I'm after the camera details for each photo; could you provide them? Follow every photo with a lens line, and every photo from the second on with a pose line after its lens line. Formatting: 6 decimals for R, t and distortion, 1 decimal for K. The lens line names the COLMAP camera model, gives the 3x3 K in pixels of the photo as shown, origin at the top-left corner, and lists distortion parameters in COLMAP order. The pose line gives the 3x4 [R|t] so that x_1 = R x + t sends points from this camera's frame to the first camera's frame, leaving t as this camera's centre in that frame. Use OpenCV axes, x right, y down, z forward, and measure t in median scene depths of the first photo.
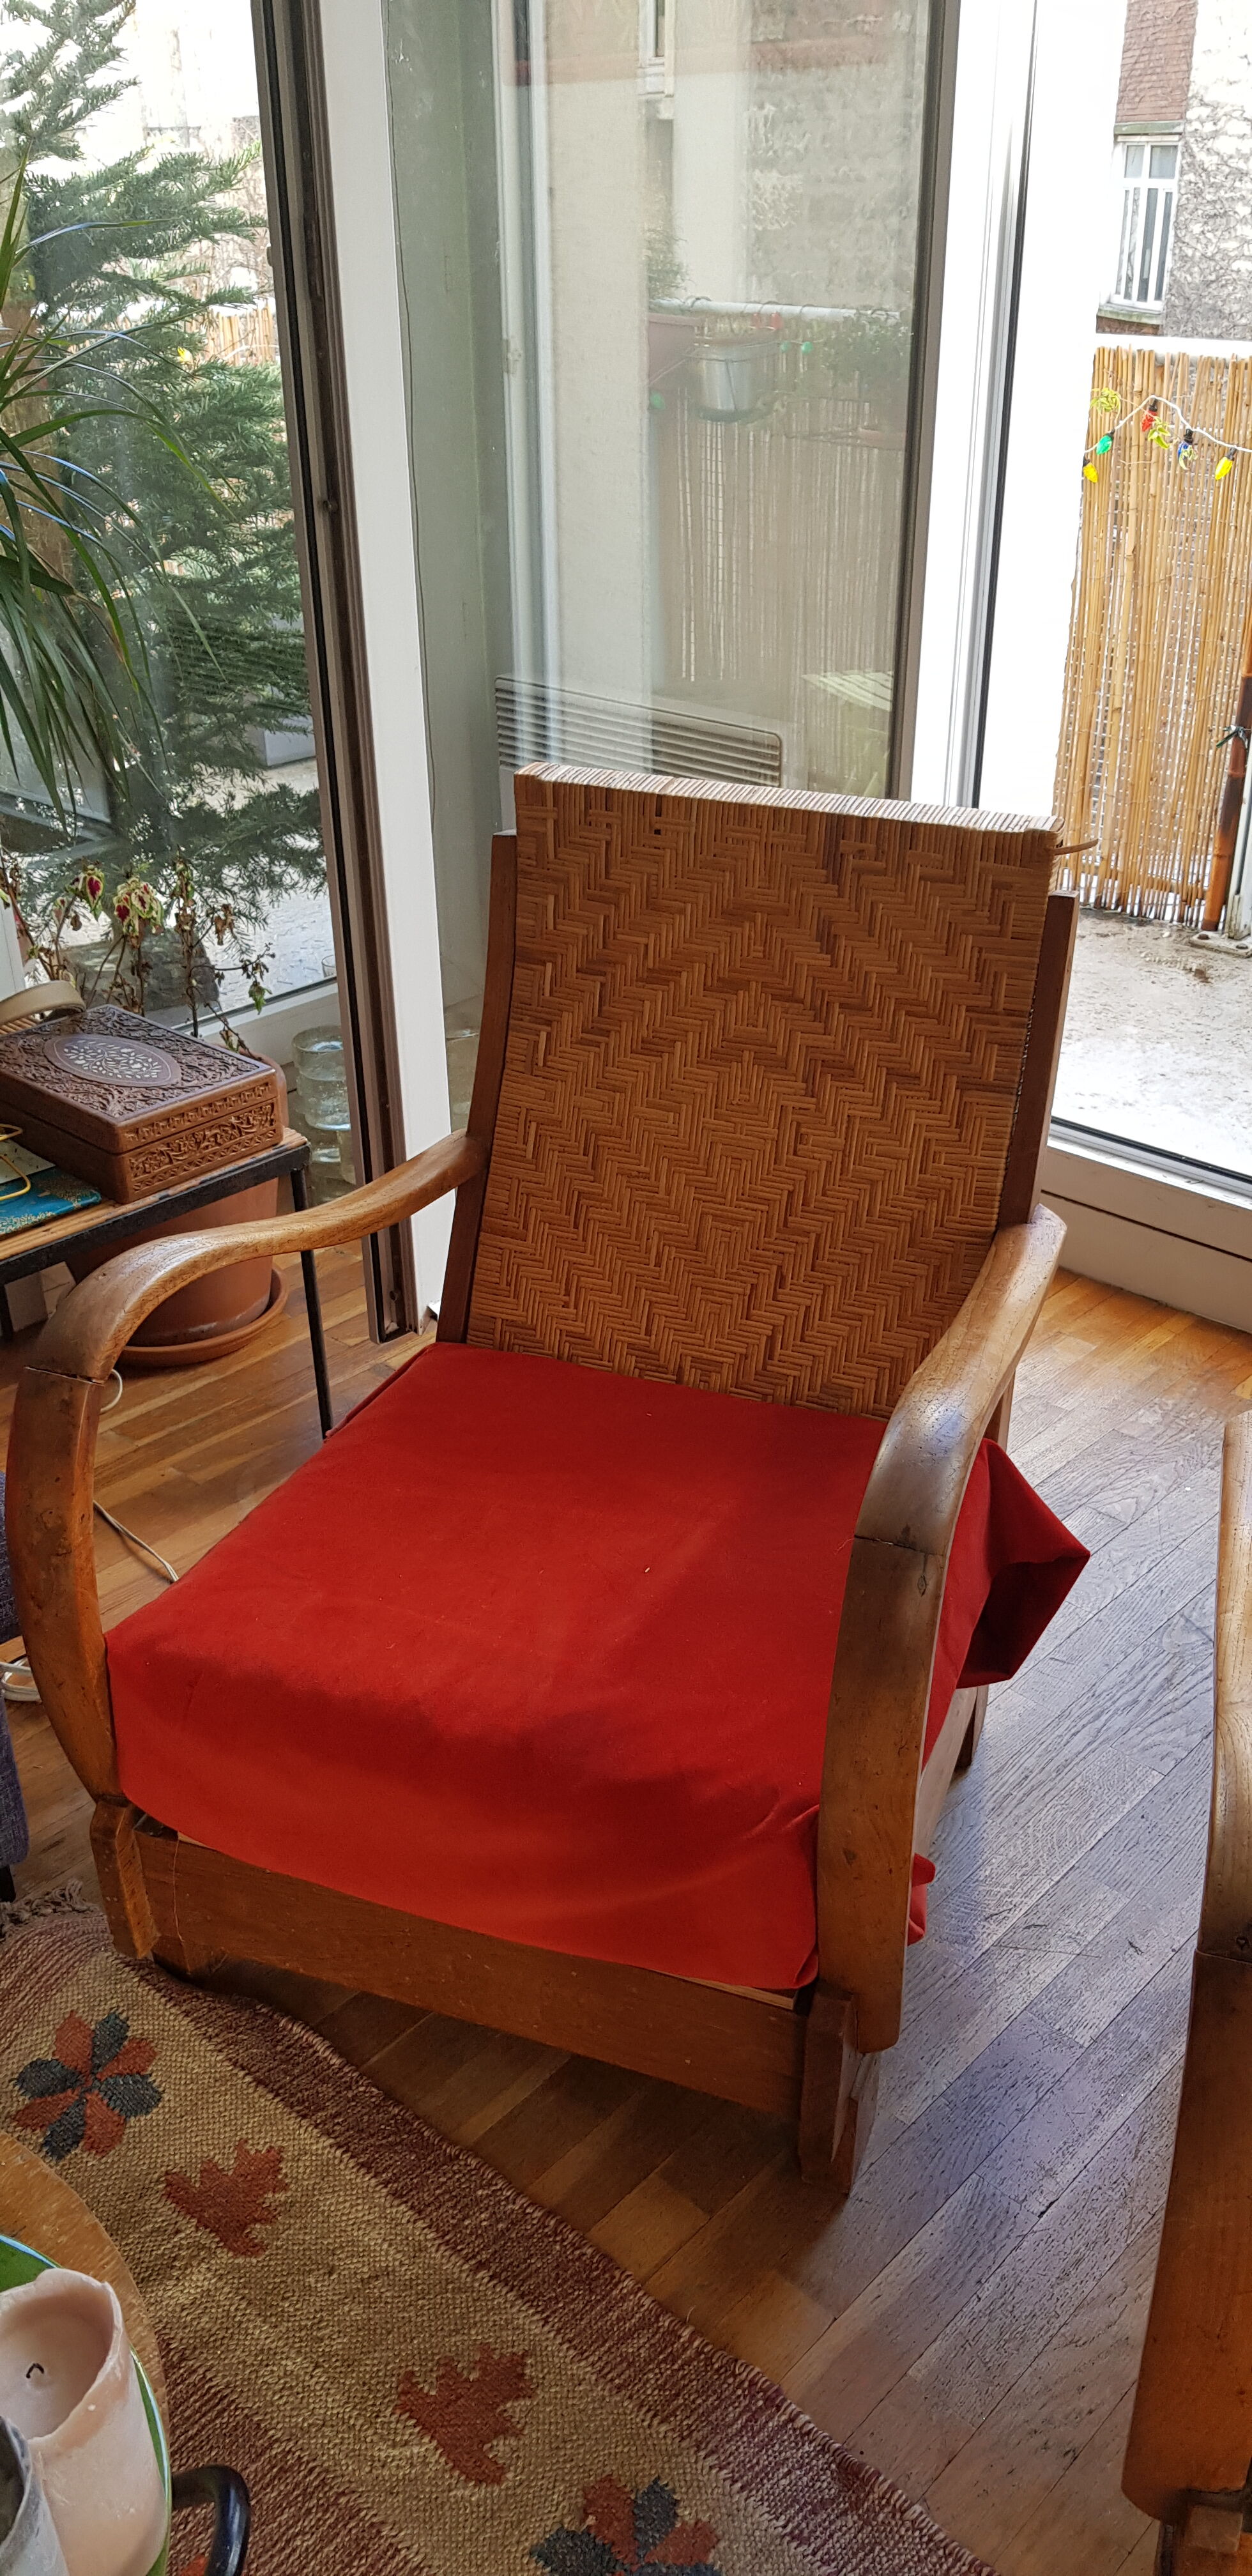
lens RADIAL K [[2048.3, 0, 611.0], [0, 2048.3, 1397.1], [0, 0, 1]] dist [0.091148, -0.172789]
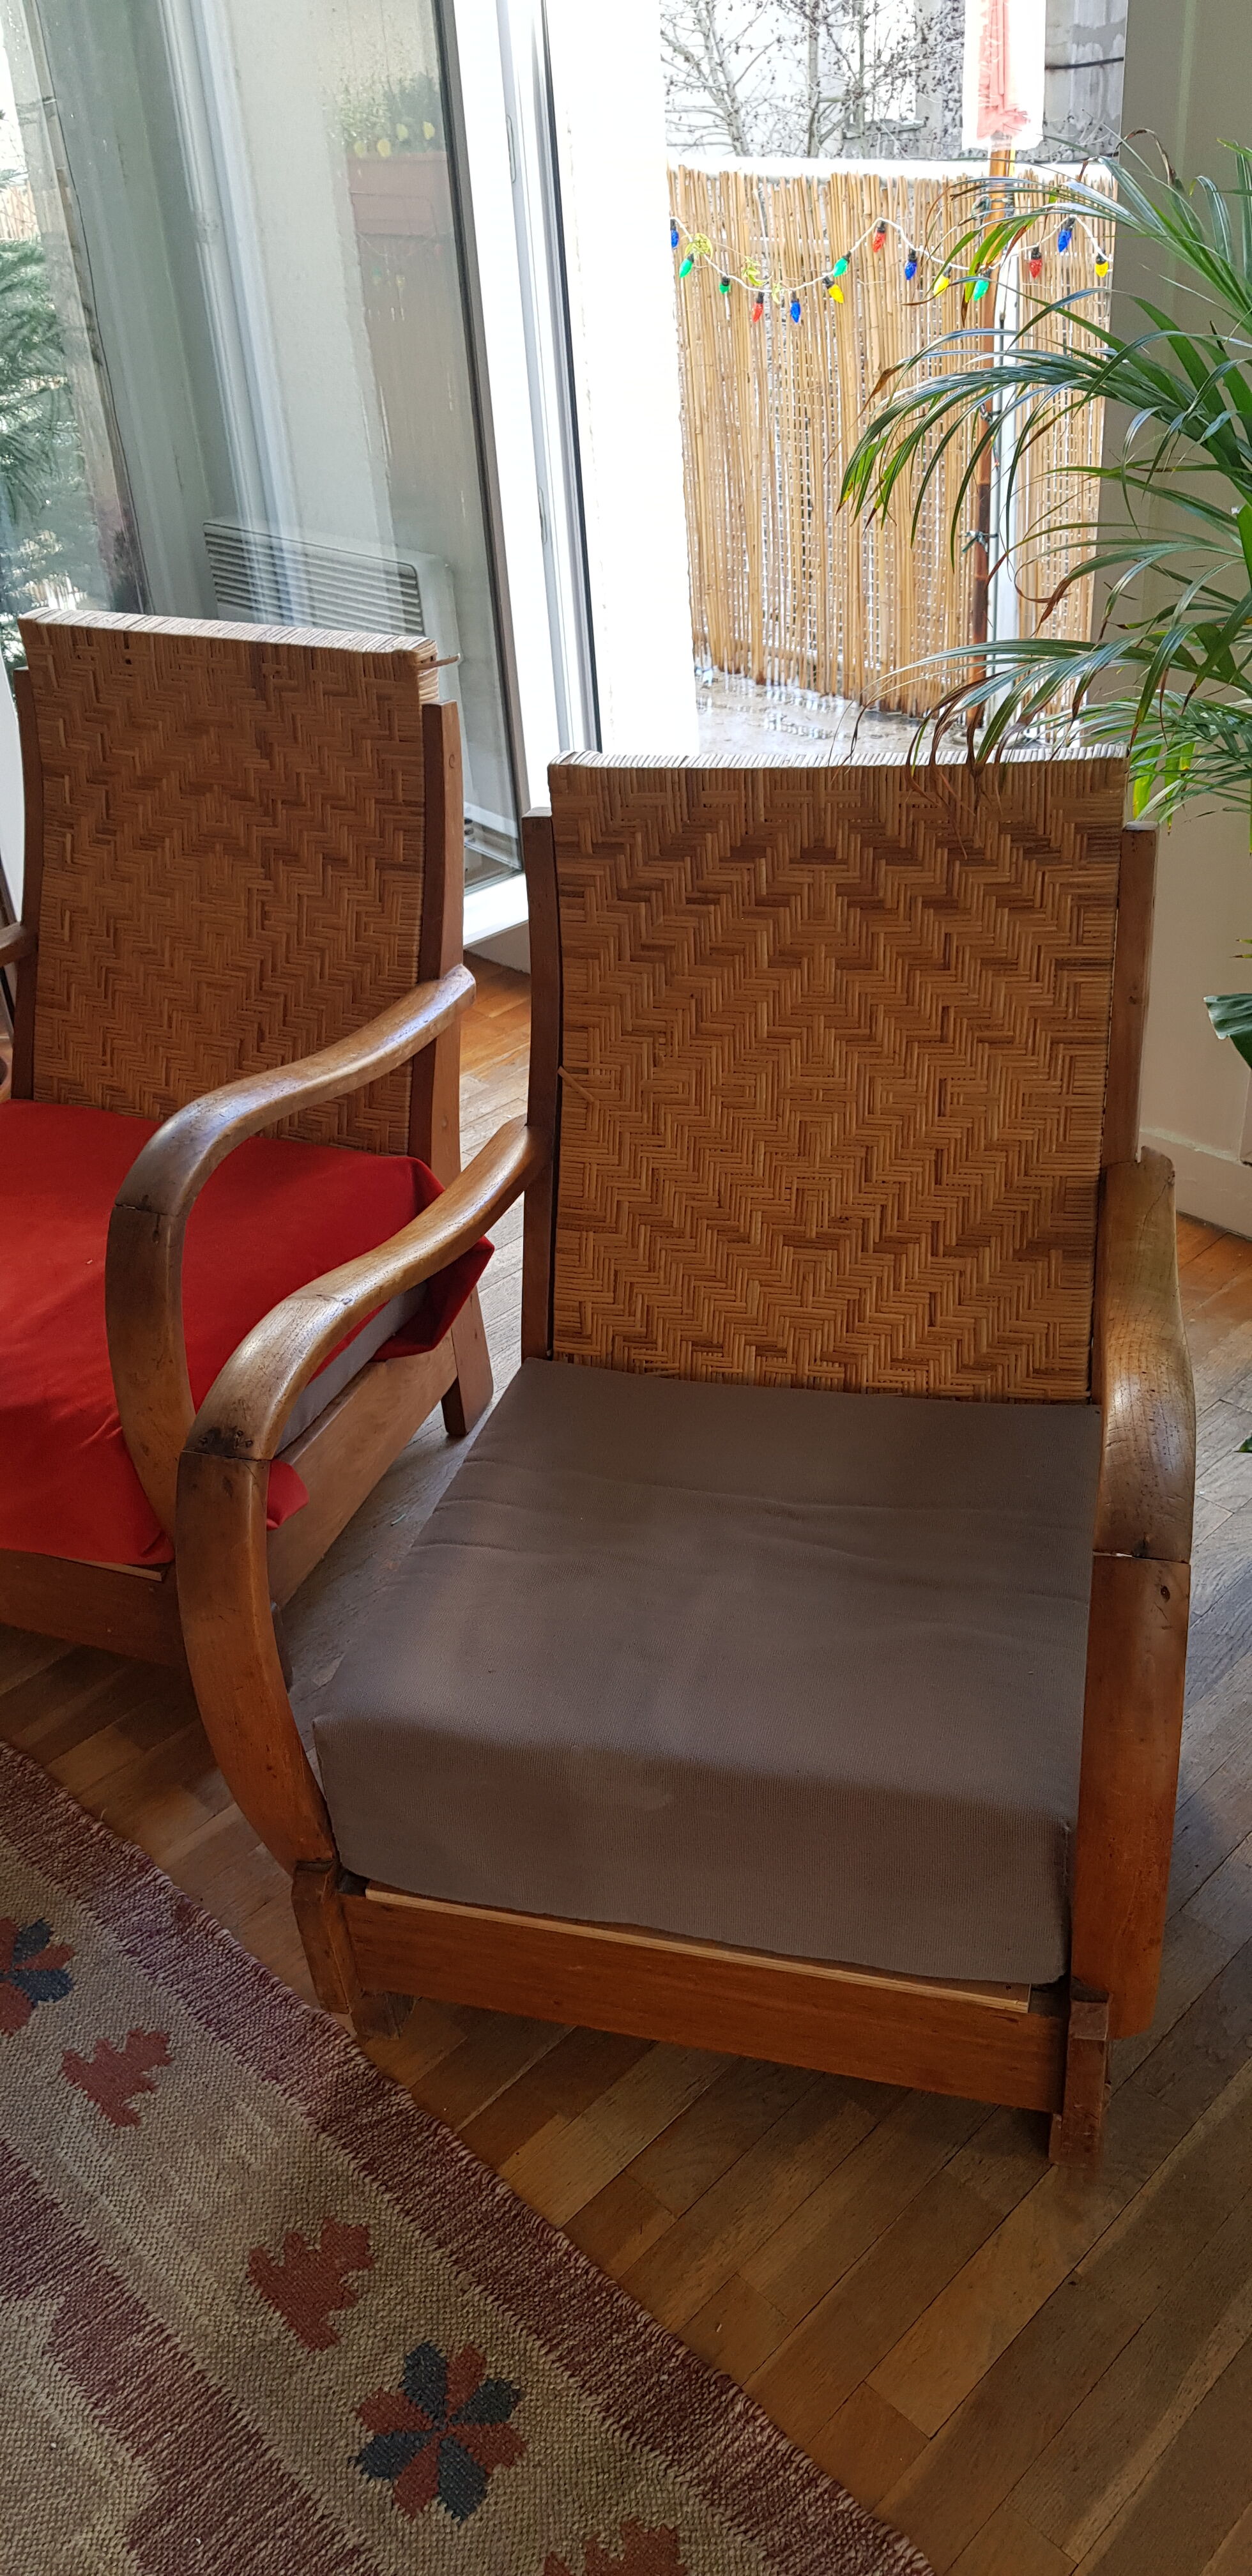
lens RADIAL K [[2051.8, 0, 627.4], [0, 2051.8, 1378.9], [0, 0, 1]] dist [0.059943, -0.112199]
pose [[0.998278, -0.024790, -0.053165, 0.369395], [0.028506, 0.997117, 0.070321, 0.068511], [0.051268, -0.071716, 0.996107, -0.223601]]
